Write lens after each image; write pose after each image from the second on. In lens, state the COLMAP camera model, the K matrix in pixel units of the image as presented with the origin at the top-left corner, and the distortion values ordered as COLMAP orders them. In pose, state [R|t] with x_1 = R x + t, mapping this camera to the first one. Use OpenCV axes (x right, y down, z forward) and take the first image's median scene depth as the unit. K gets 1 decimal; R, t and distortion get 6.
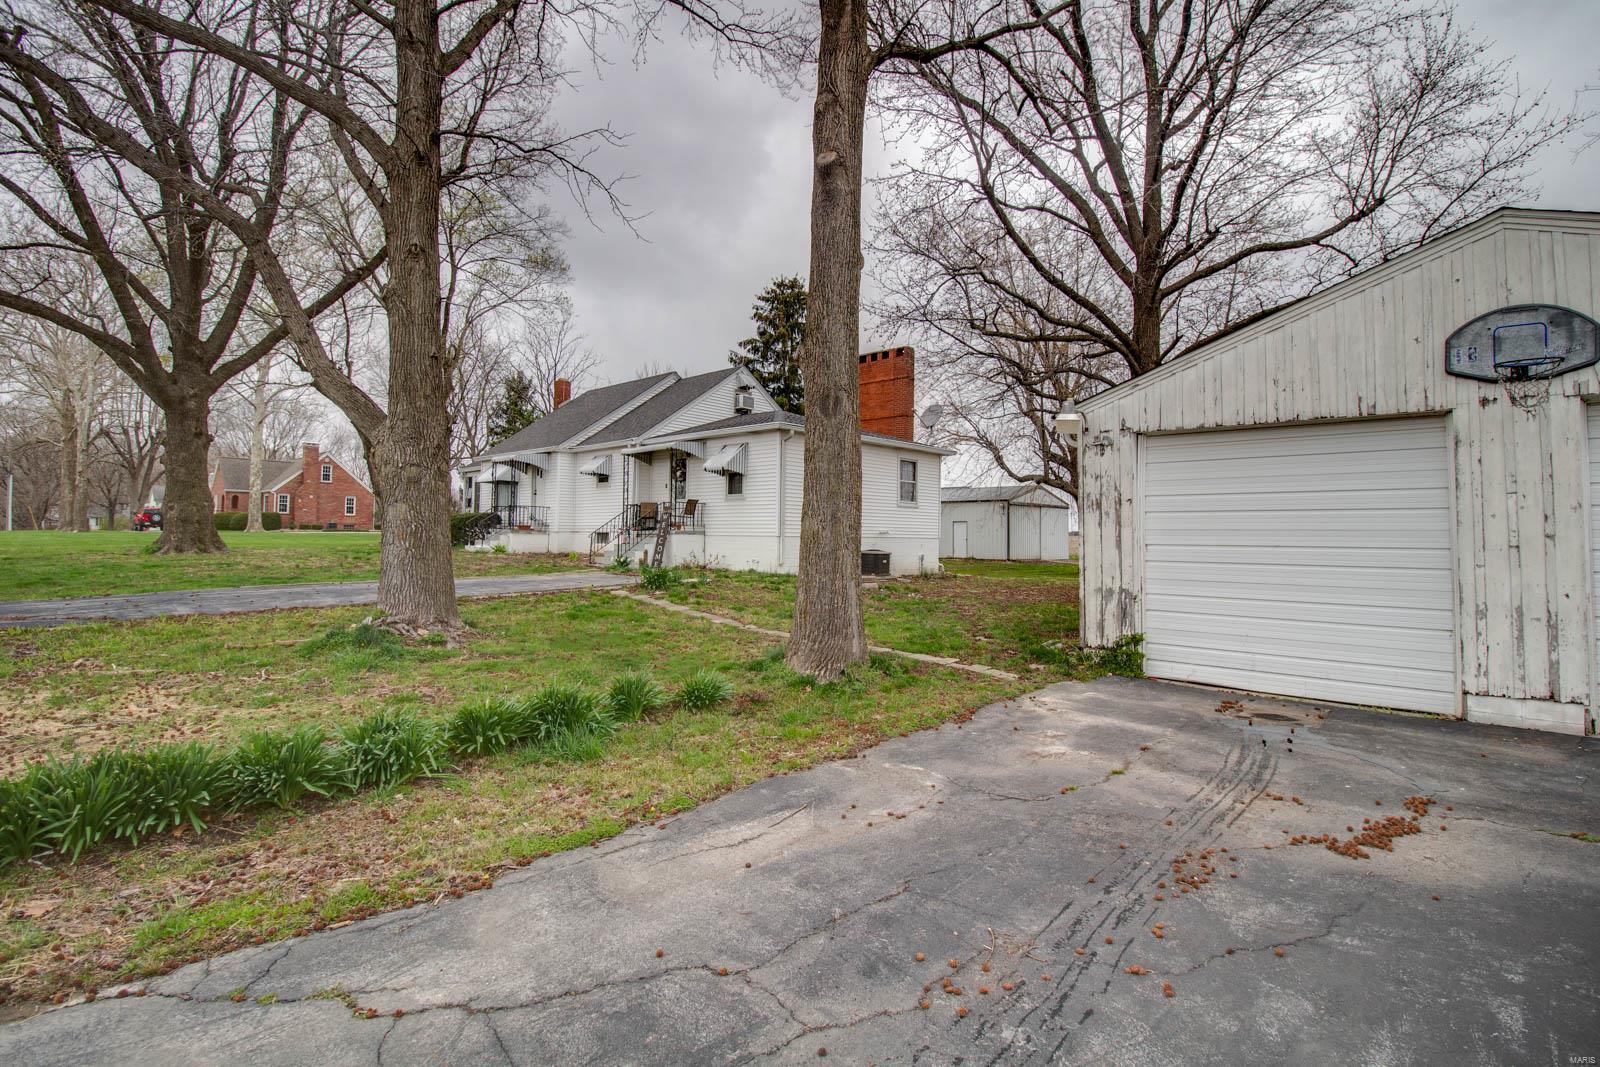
lens RADIAL K [[744.4, 0, 808.0], [0, 744.4, 521.8], [0, 0, 1]] dist [-0.005772, -0.004380]
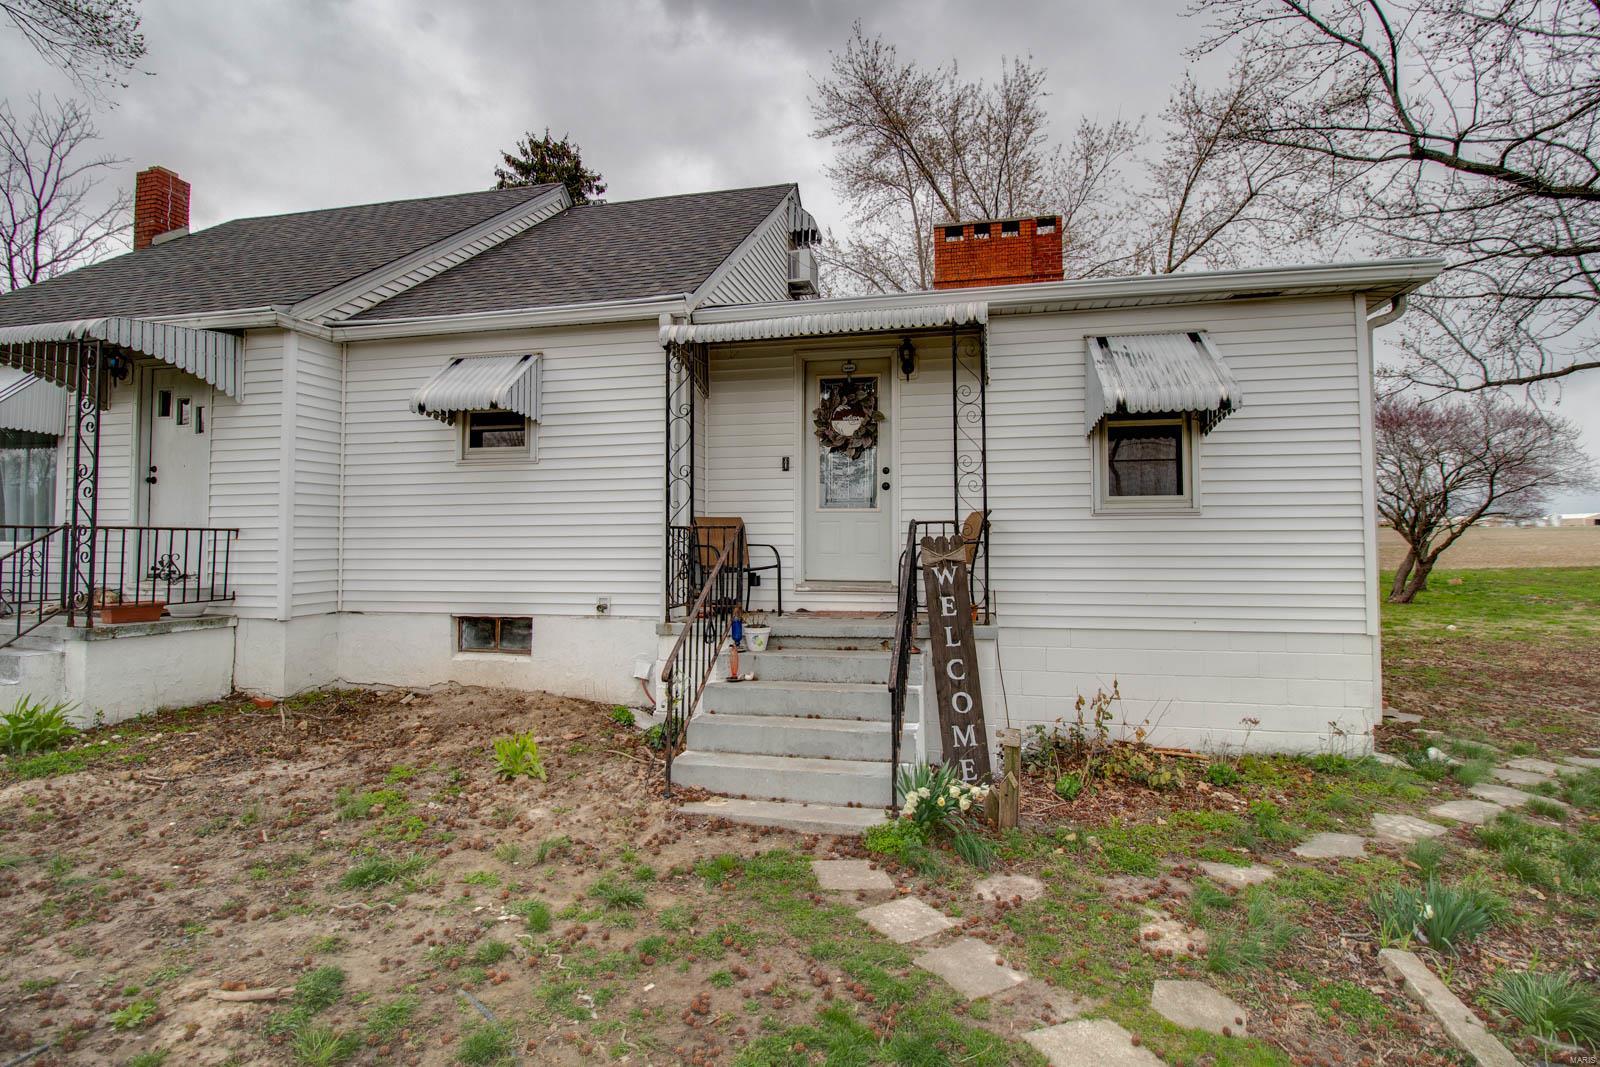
lens RADIAL K [[769.9, 0, 798.1], [0, 769.9, 512.6], [0, 0, 1]] dist [-0.004081, -0.006543]
pose [[0.864478, 0.002212, 0.502665, -0.928106], [0.003536, 0.999939, -0.010482, -0.066369], [-0.502657, 0.010838, 0.864418, 1.933264]]
